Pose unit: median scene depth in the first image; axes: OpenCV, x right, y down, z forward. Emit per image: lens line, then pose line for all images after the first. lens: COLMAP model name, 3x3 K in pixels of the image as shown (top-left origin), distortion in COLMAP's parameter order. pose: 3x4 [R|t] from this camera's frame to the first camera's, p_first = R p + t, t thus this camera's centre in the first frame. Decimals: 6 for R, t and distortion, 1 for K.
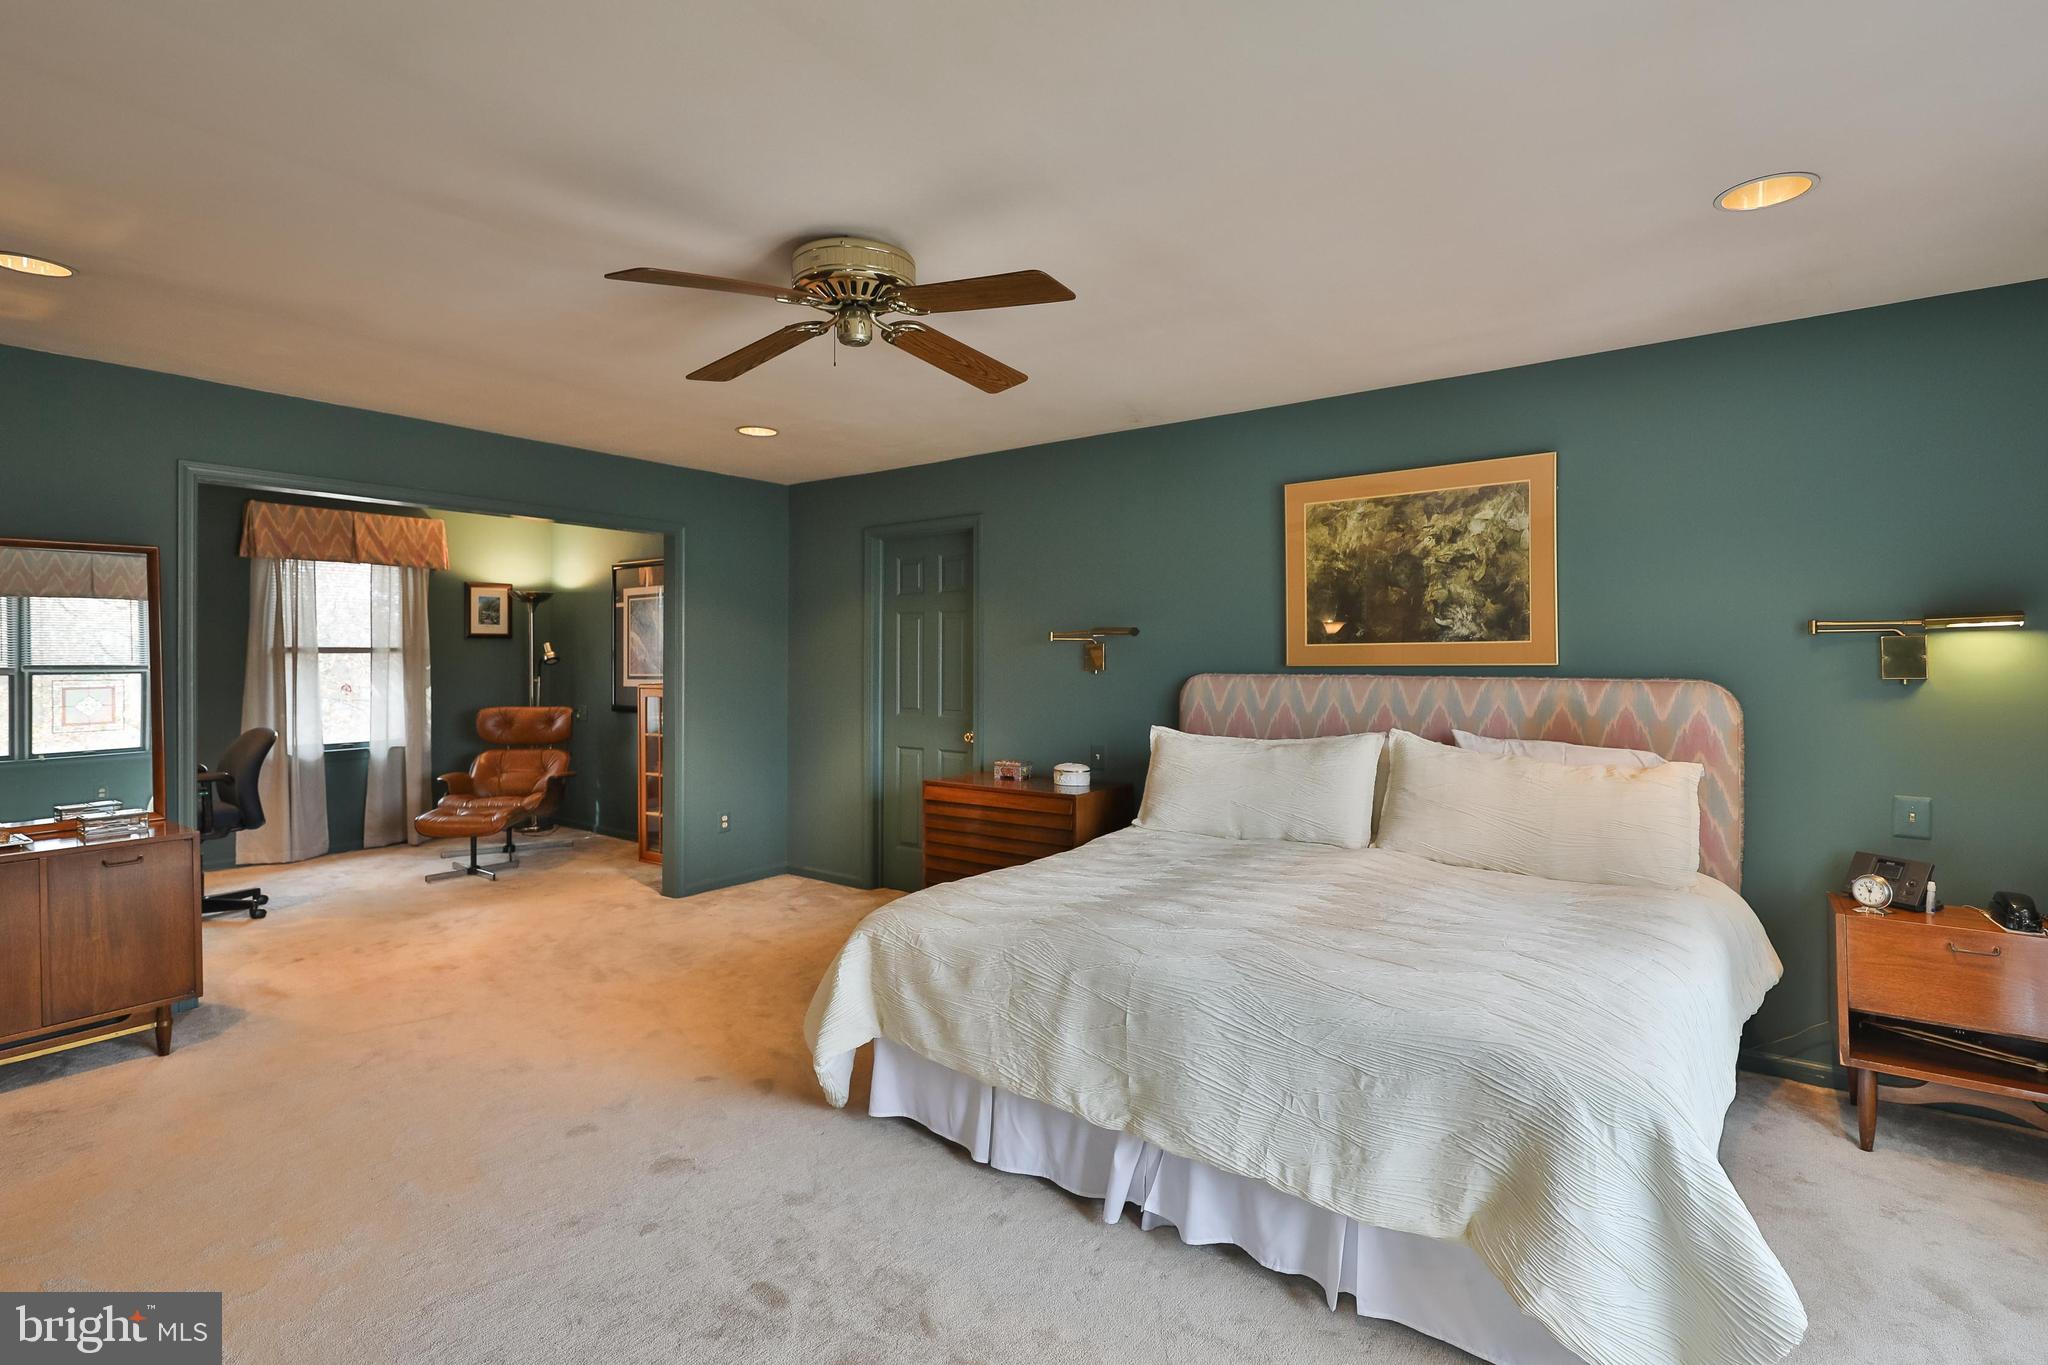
lens RADIAL K [[947.3, 0, 1024.0], [0, 947.3, 682.5], [0, 0, 1]] dist [0.001449, 0.000341]
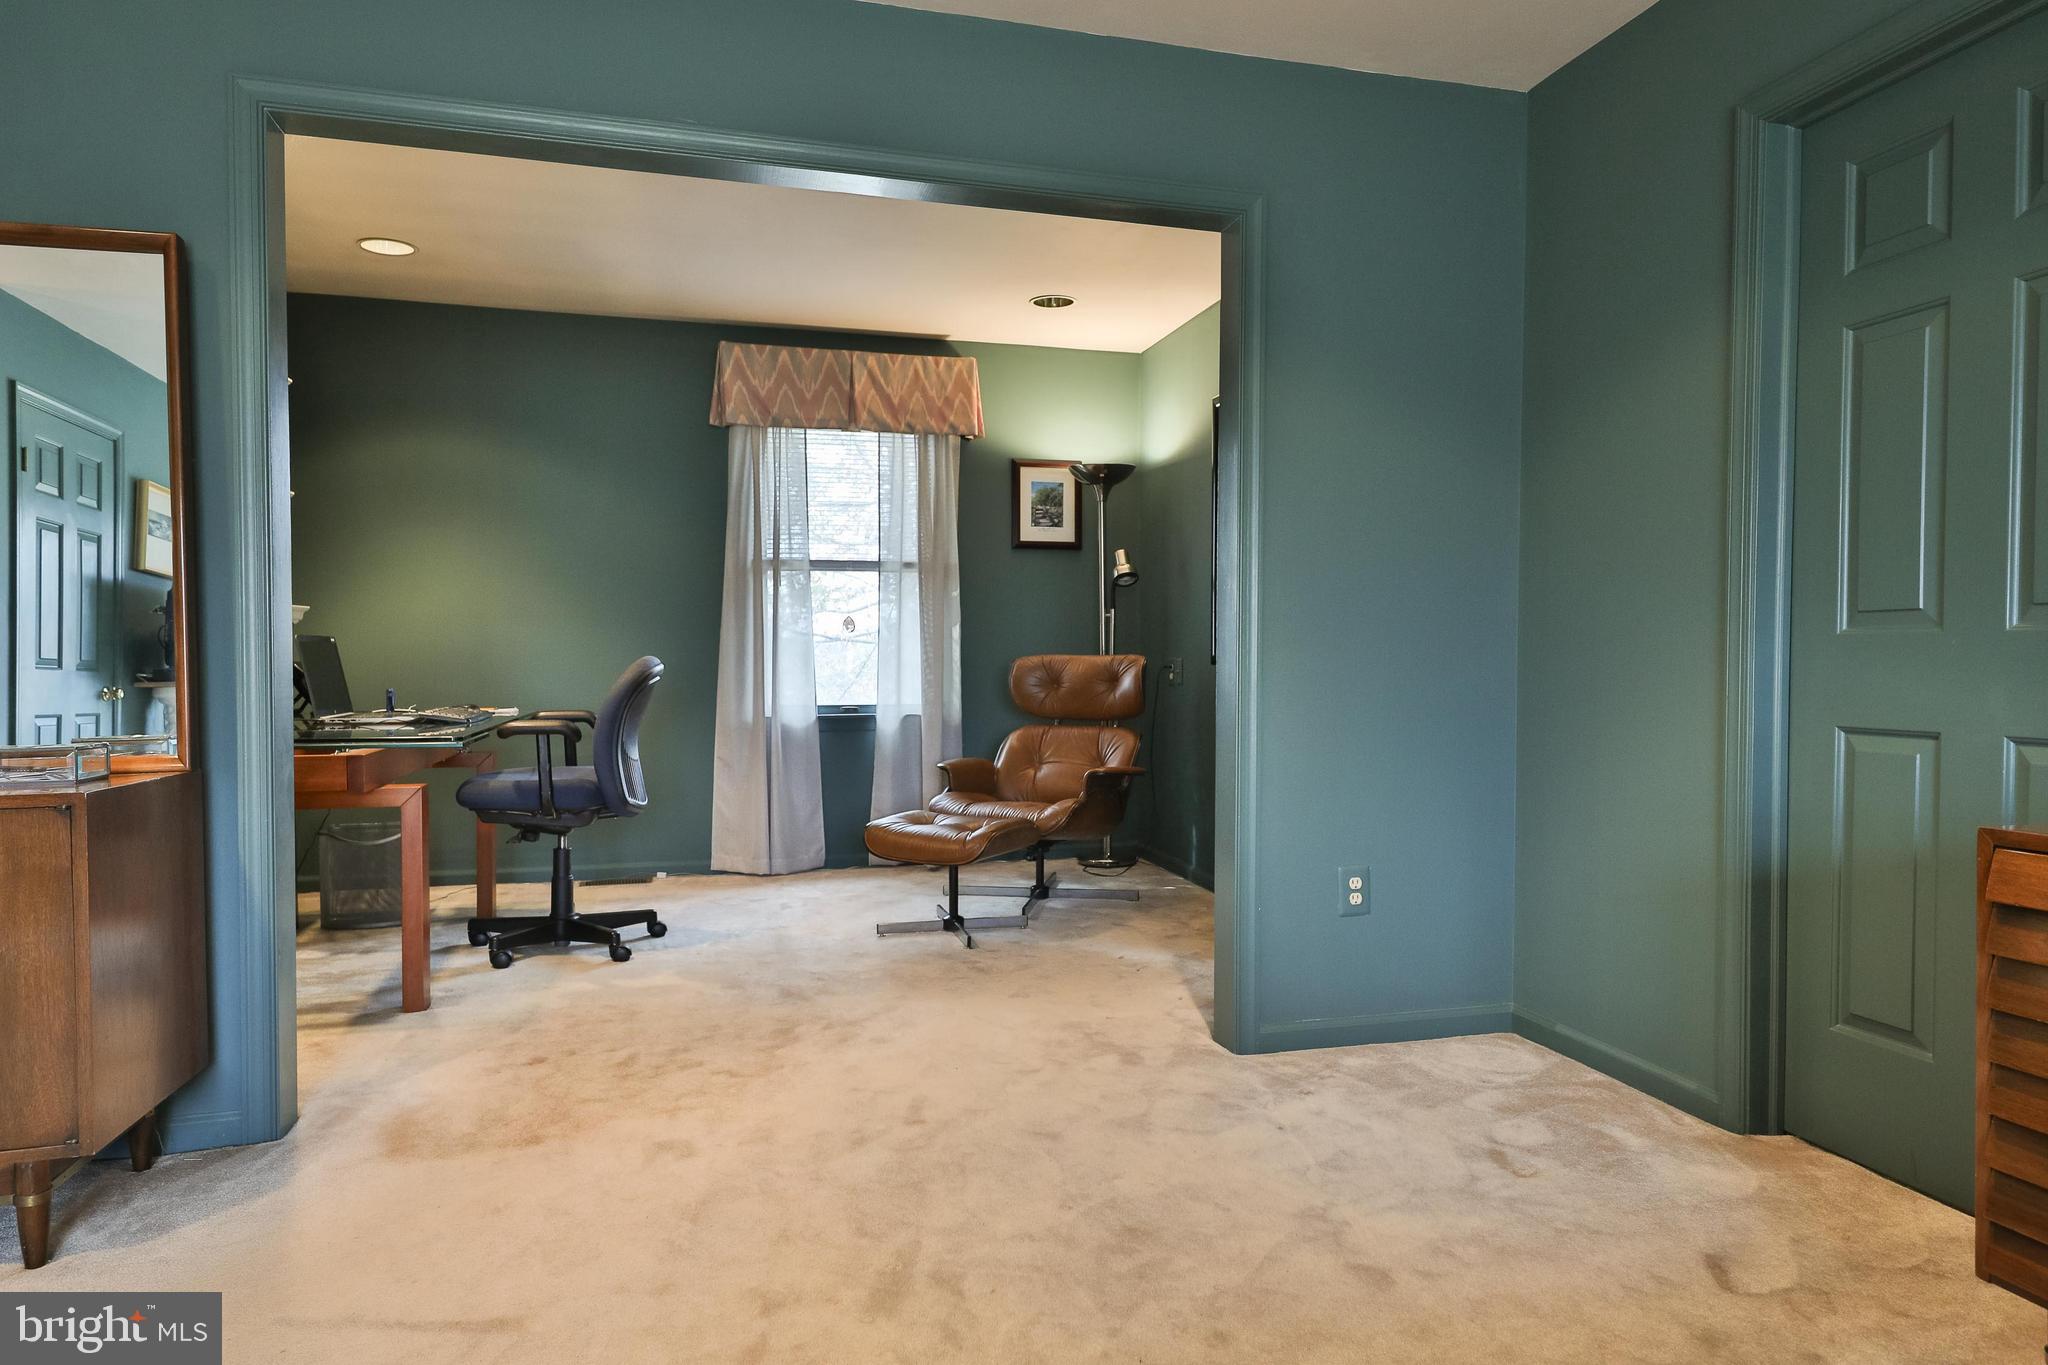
lens RADIAL K [[1199.3, 0, 1055.3], [0, 1199.3, 687.2], [0, 0, 1]] dist [0.008032, 0.000050]
pose [[0.779347, 0.010108, -0.626511, -0.074241], [-0.015781, 0.999869, -0.003499, 0.052925], [0.626394, 0.012614, 0.779404, 0.441879]]
